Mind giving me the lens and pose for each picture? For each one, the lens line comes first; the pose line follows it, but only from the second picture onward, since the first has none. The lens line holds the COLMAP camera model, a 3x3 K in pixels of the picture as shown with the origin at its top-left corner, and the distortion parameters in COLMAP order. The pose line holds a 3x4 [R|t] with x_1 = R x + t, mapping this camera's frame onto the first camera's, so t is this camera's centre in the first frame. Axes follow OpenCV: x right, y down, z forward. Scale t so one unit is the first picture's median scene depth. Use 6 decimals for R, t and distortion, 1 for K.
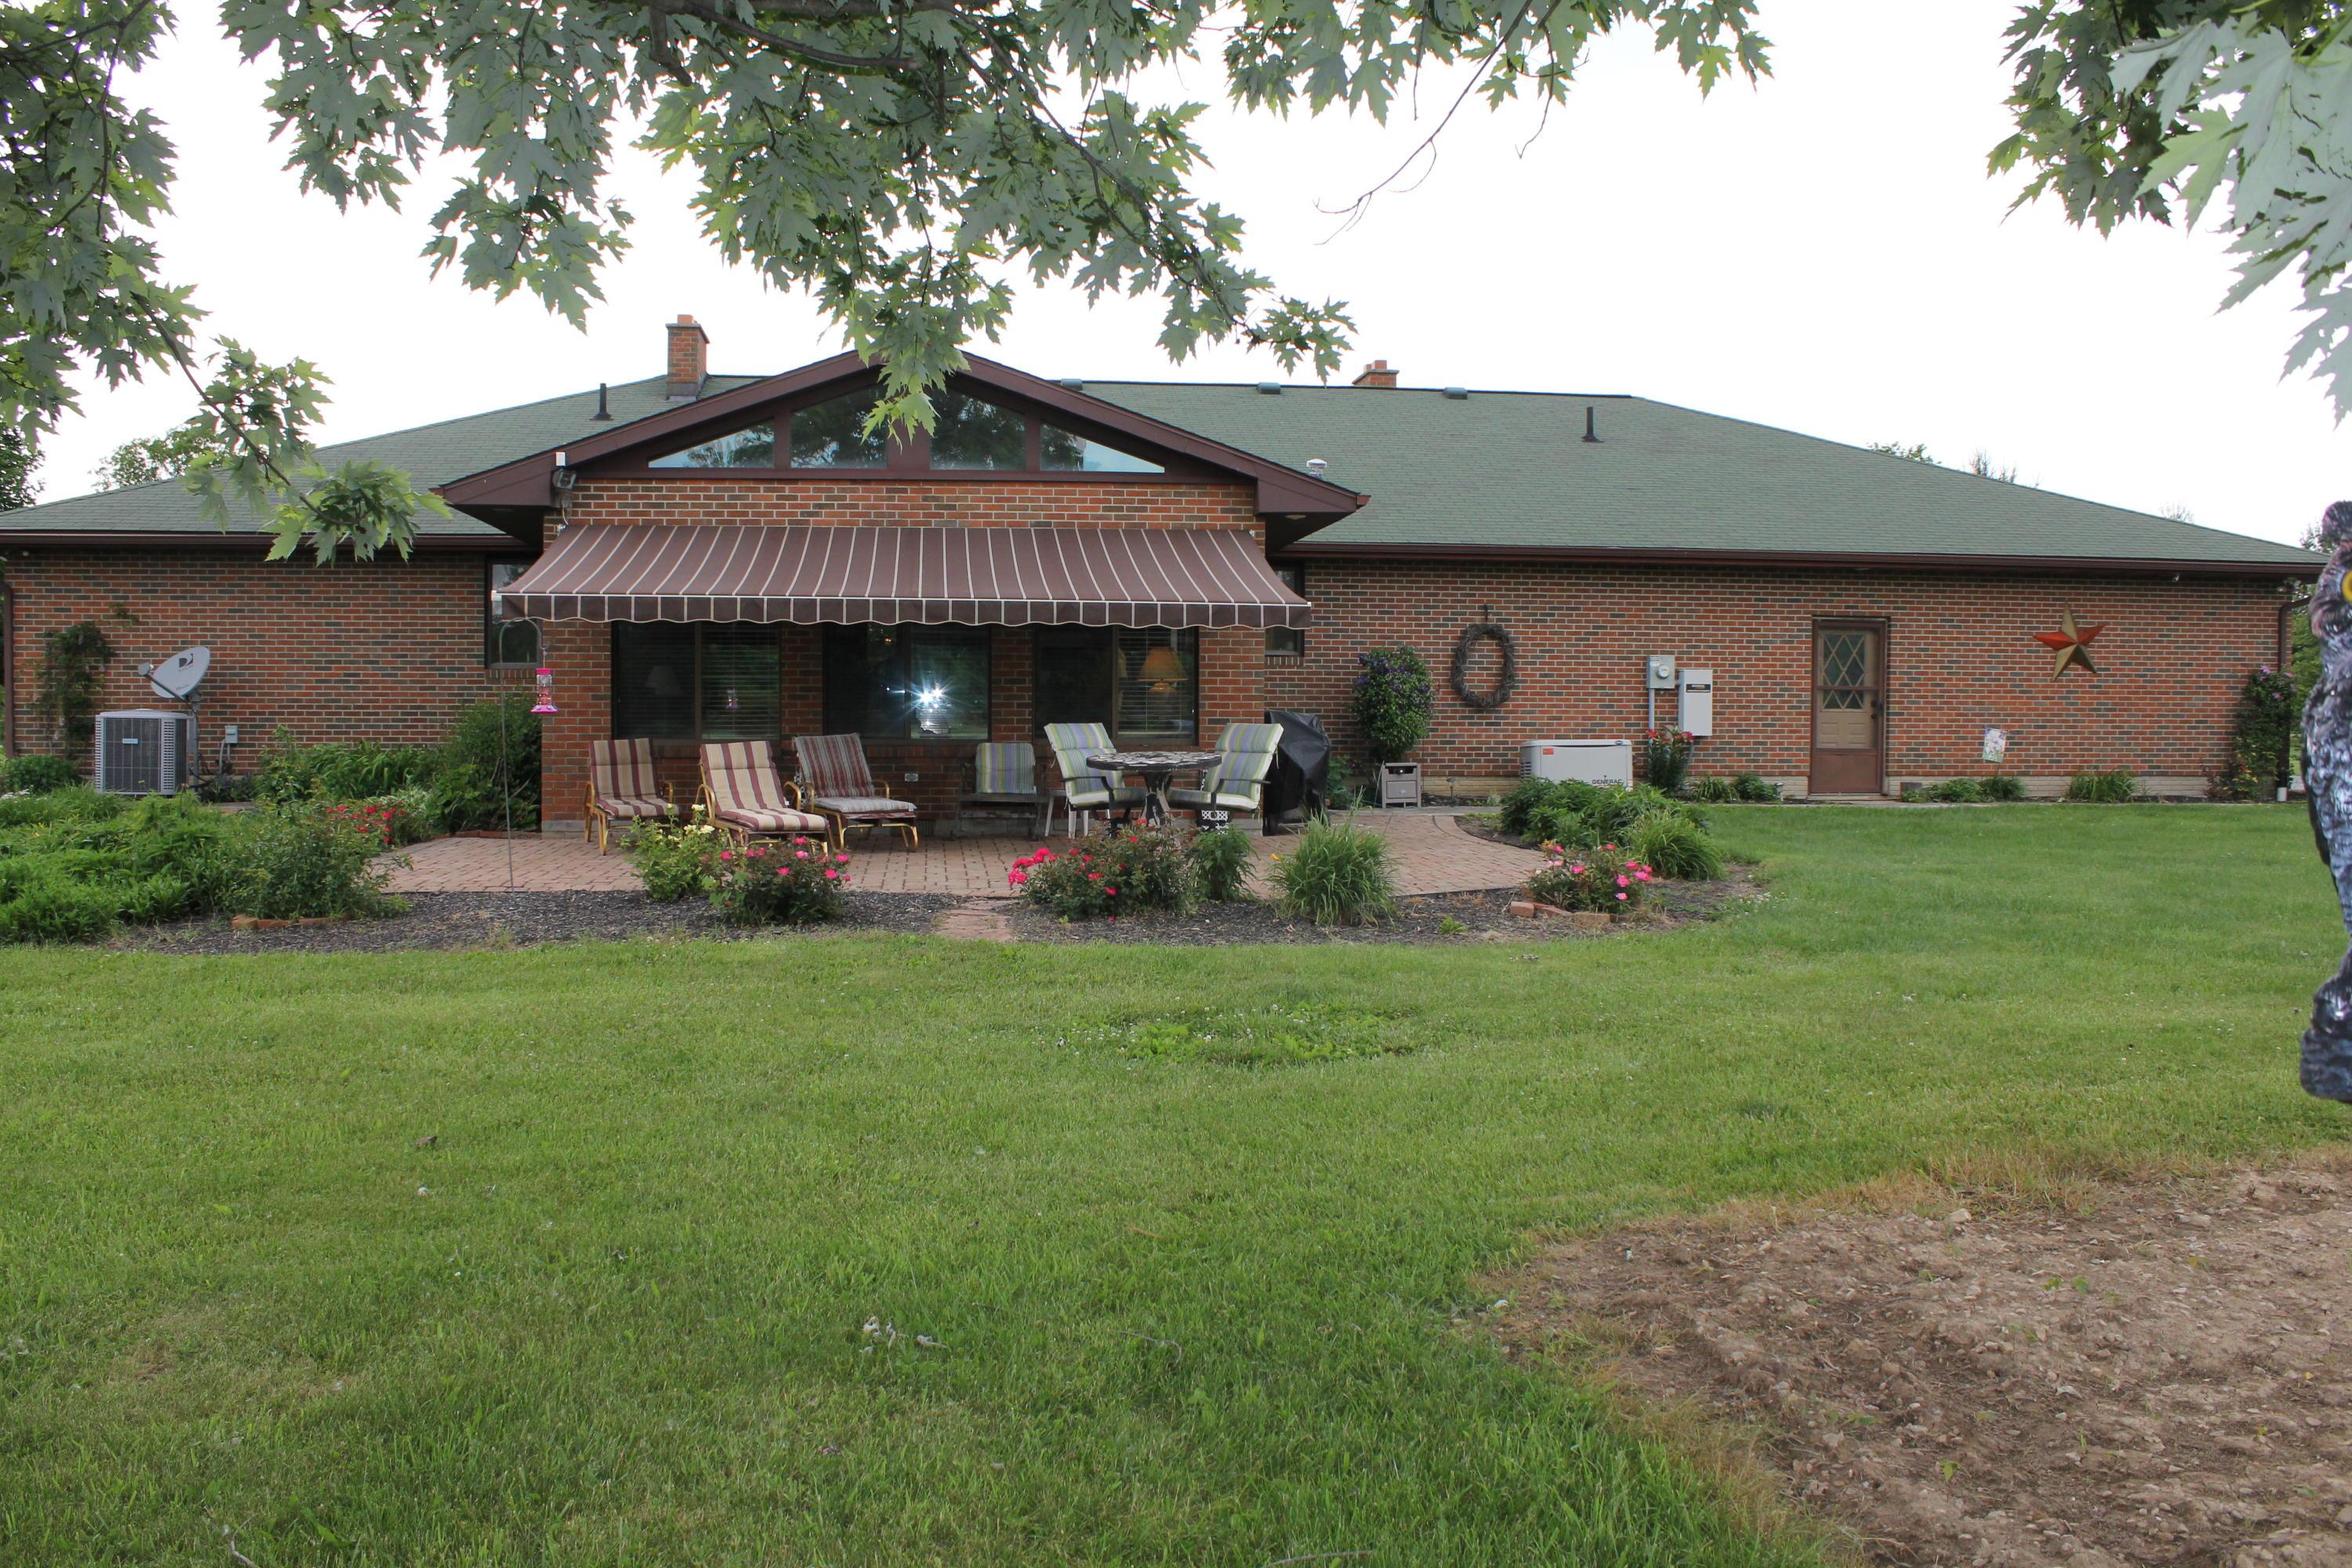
lens RADIAL K [[2000.9, 0, 1167.0], [0, 2000.9, 772.4], [0, 0, 1]] dist [-0.163004, 0.154507]
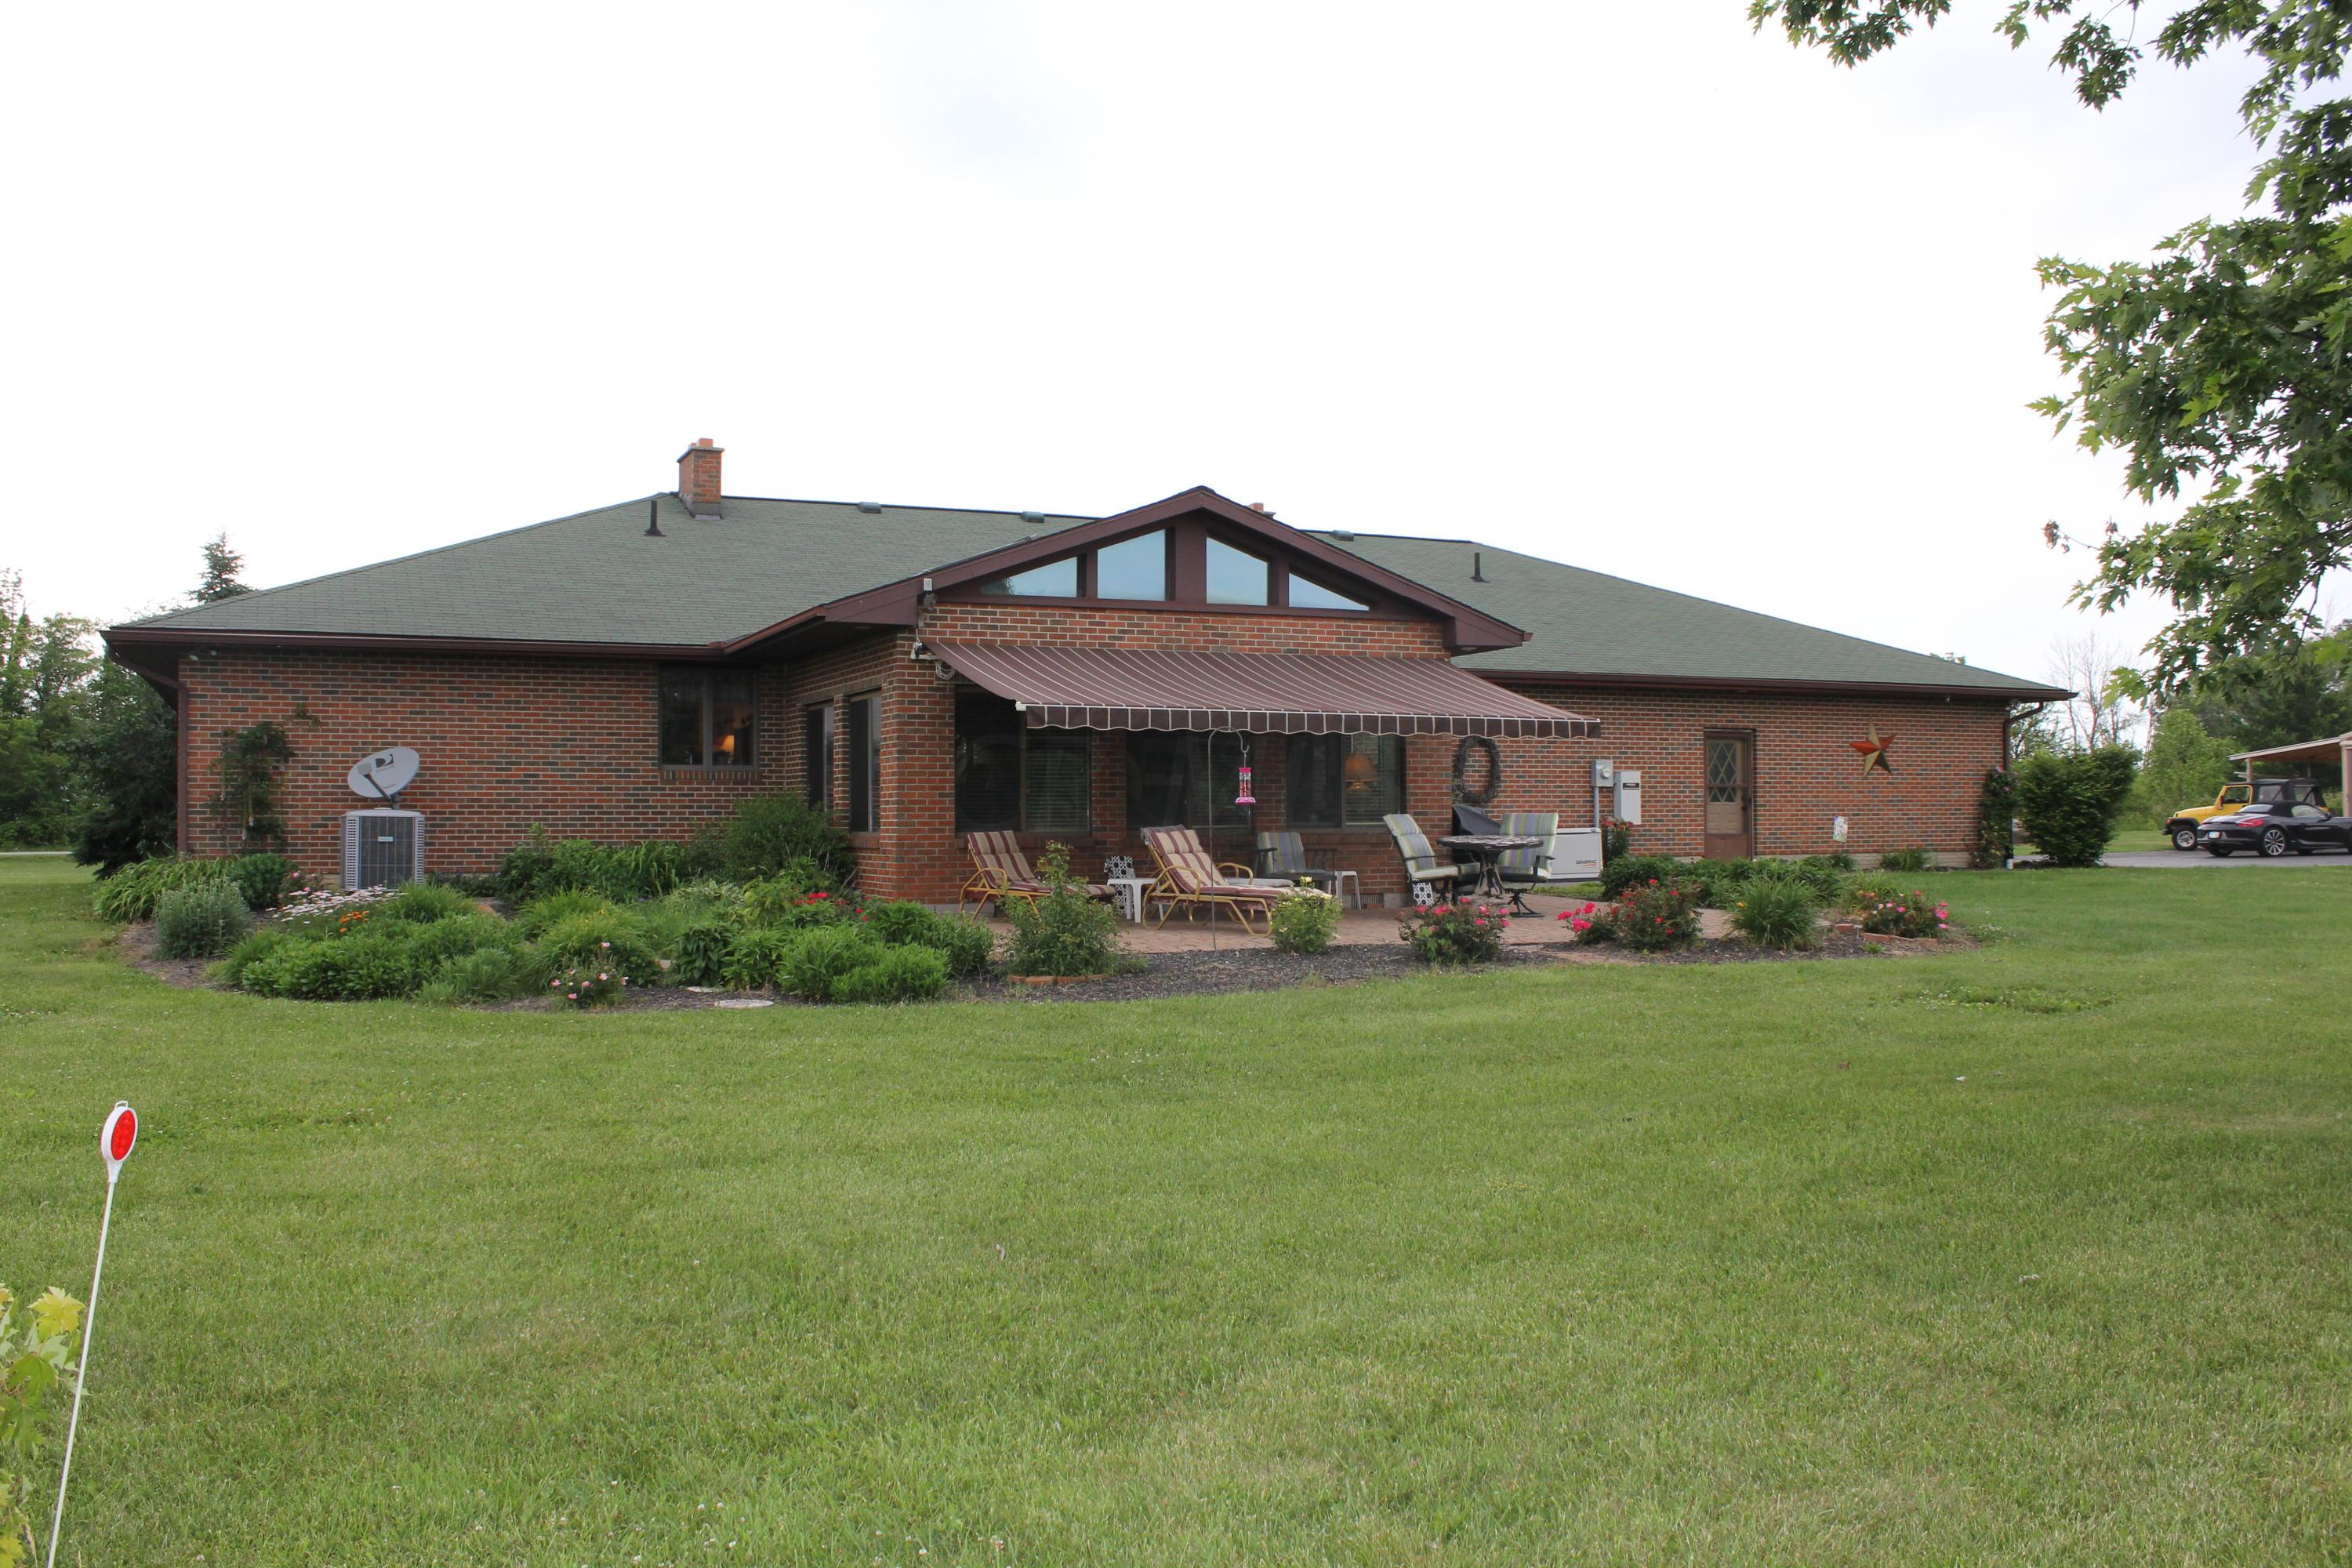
lens RADIAL K [[2000.9, 0, 1167.0], [0, 2000.9, 772.4], [0, 0, 1]] dist [-0.163004, 0.154507]
pose [[0.952209, -0.000758, 0.305446, -0.387910], [0.017150, 0.998552, -0.050989, 0.007162], [-0.304965, 0.053791, 0.950843, -0.094602]]
